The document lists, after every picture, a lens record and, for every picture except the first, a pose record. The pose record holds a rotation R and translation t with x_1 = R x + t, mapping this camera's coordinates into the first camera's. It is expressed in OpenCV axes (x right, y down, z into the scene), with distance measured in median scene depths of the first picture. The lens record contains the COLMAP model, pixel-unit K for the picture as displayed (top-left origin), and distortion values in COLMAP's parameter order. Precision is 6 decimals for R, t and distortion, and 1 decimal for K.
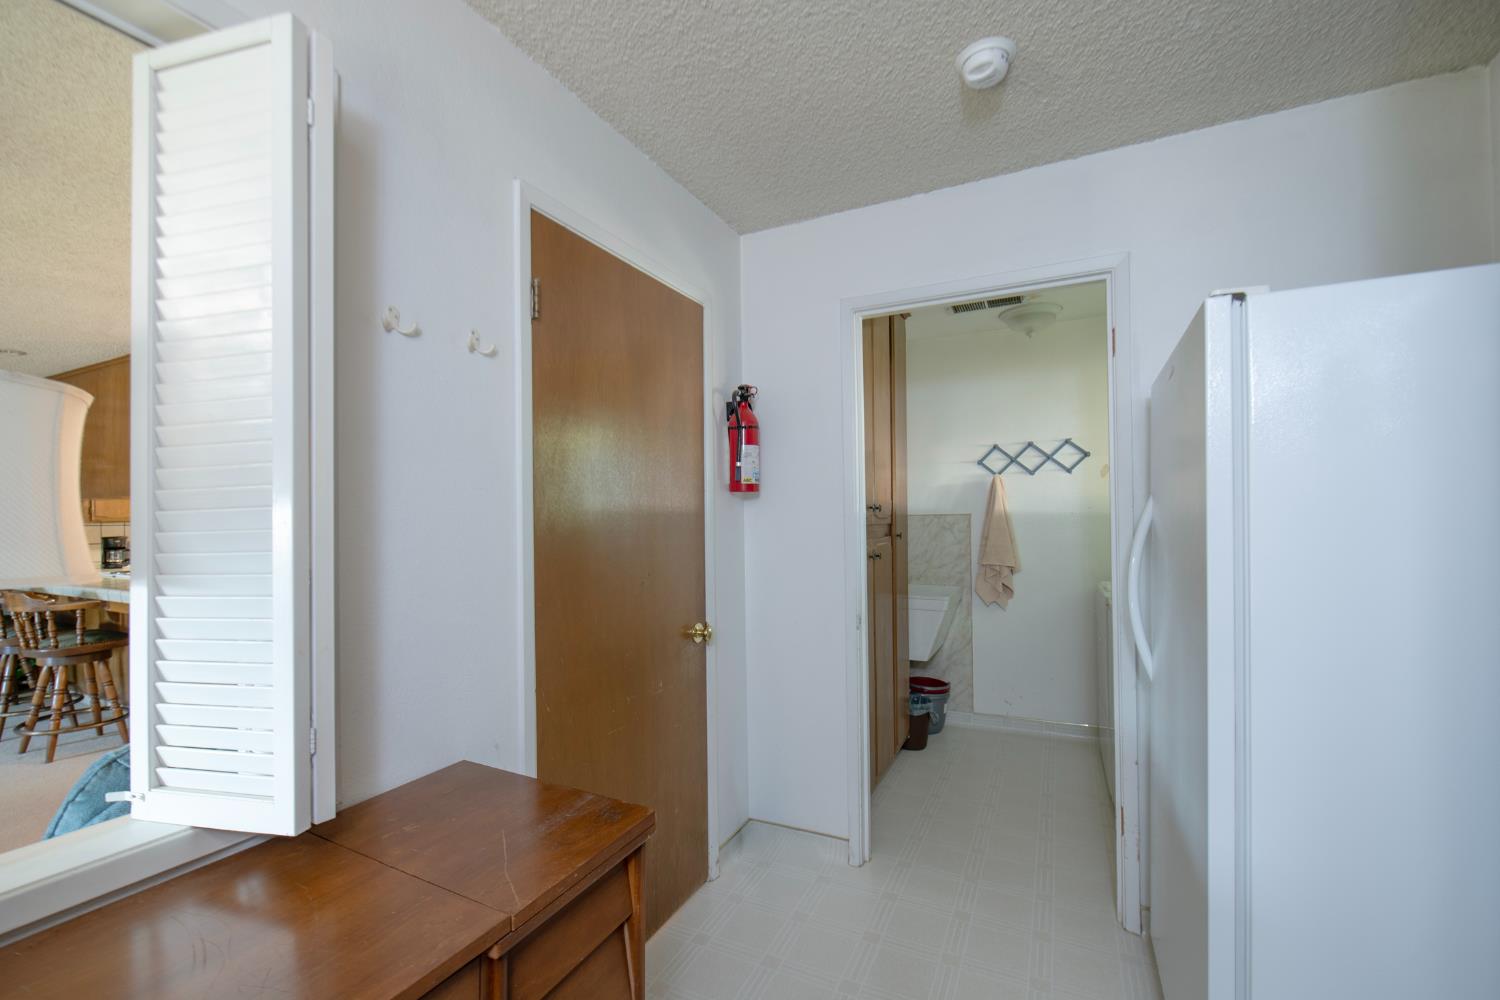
lens RADIAL K [[628.2, 0, 742.9], [0, 628.2, 513.7], [0, 0, 1]] dist [0.004341, 0.000019]
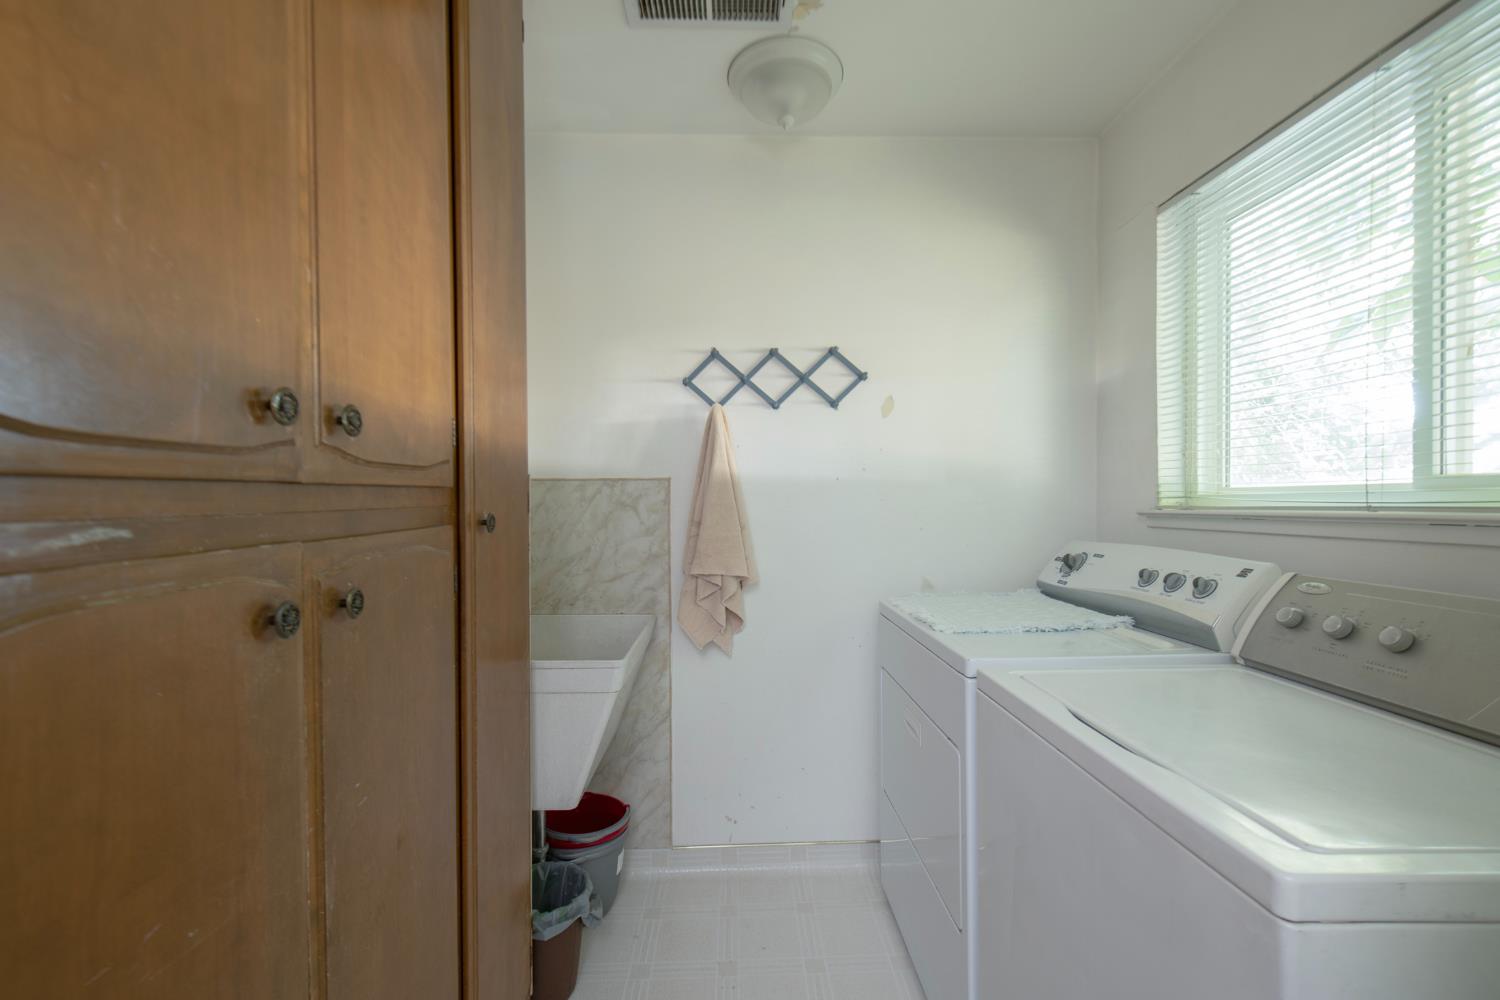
lens RADIAL K [[628.2, 0, 745.6], [0, 628.2, 502.3], [0, 0, 1]] dist [0.004341, 0.000019]
pose [[0.888033, 0.002711, 0.459771, 0.179892], [-0.008559, 0.999907, 0.010637, 0.014854], [-0.459700, -0.013381, 0.887974, 0.512970]]
